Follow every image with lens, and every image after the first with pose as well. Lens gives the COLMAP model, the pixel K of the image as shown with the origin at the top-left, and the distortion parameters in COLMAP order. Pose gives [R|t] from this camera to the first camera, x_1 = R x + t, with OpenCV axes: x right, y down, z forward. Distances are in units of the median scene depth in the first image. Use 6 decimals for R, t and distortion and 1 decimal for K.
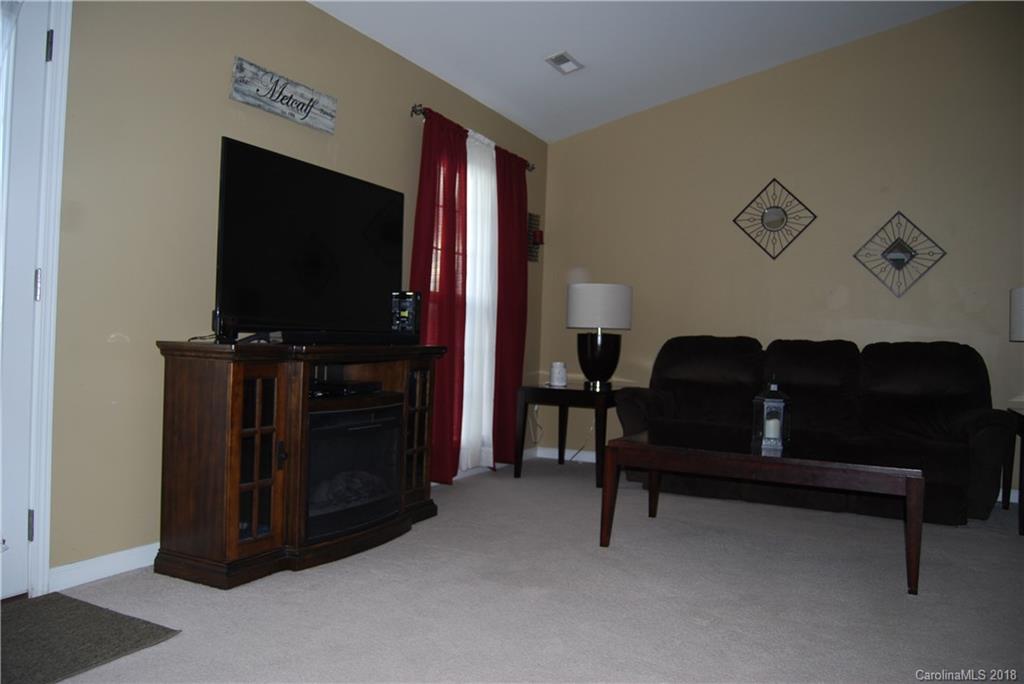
lens RADIAL K [[785.3, 0, 513.9], [0, 785.3, 340.4], [0, 0, 1]] dist [-0.093026, 0.024338]
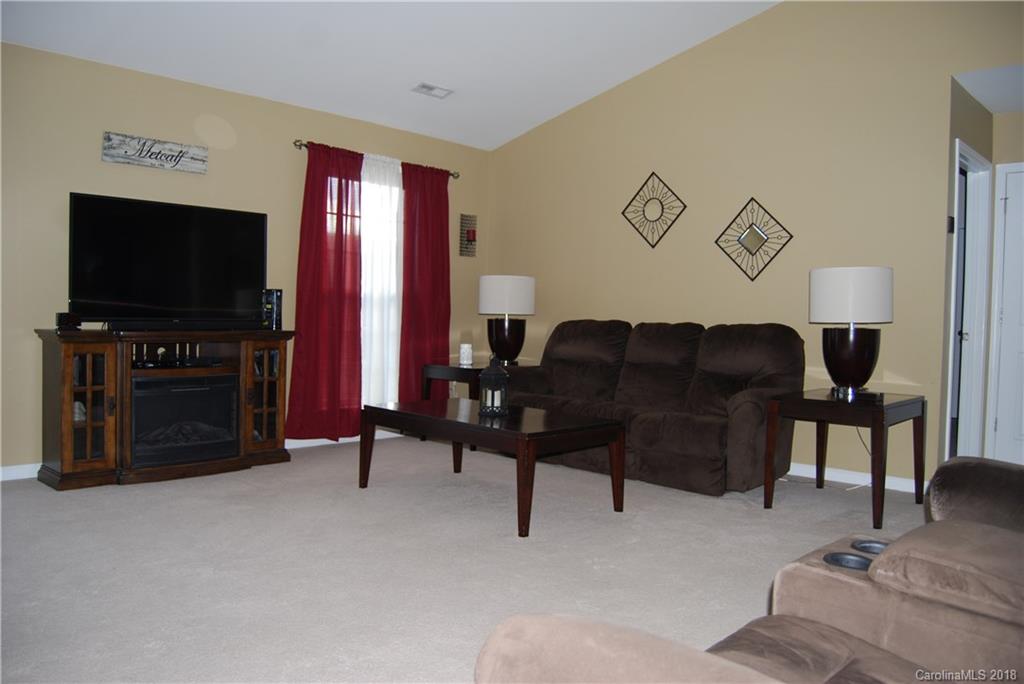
lens RADIAL K [[785.3, 0, 506.8], [0, 785.3, 338.6], [0, 0, 1]] dist [-0.093026, 0.024338]
pose [[0.958165, -0.005583, -0.286164, 0.503712], [0.010117, 0.999846, 0.014368, 0.003862], [0.286039, -0.016662, 0.958073, -0.104939]]
